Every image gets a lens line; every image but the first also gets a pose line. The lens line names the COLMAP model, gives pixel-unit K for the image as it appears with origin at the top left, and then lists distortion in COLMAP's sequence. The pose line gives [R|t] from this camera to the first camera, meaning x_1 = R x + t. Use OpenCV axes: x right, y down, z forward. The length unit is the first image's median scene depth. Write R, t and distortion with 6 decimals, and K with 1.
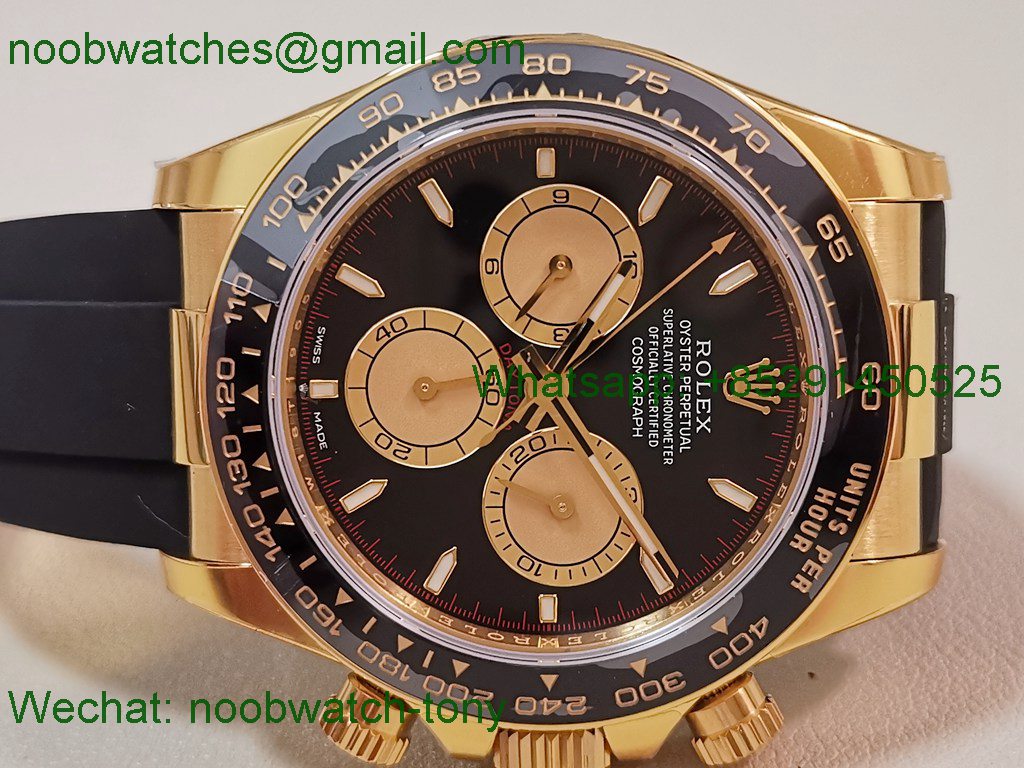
lens RADIAL K [[1740.3, 0, 512.0], [0, 1740.3, 384.0], [0, 0, 1]] dist [0.041051, 0.069847]
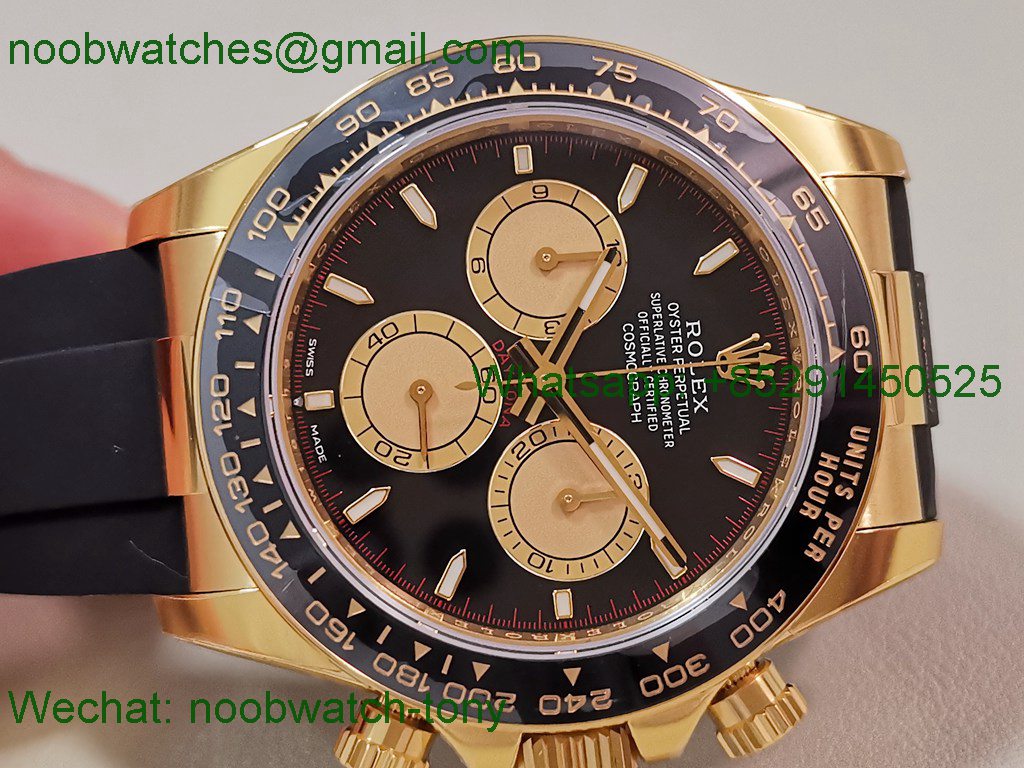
lens RADIAL K [[1740.3, 0, 512.0], [0, 1740.3, 384.0], [0, 0, 1]] dist [0.041051, 0.069847]
pose [[0.994427, -0.079436, 0.069317, -0.067366], [0.087918, 0.987685, -0.129414, 0.132651], [-0.058183, 0.134787, 0.989165, 0.010157]]
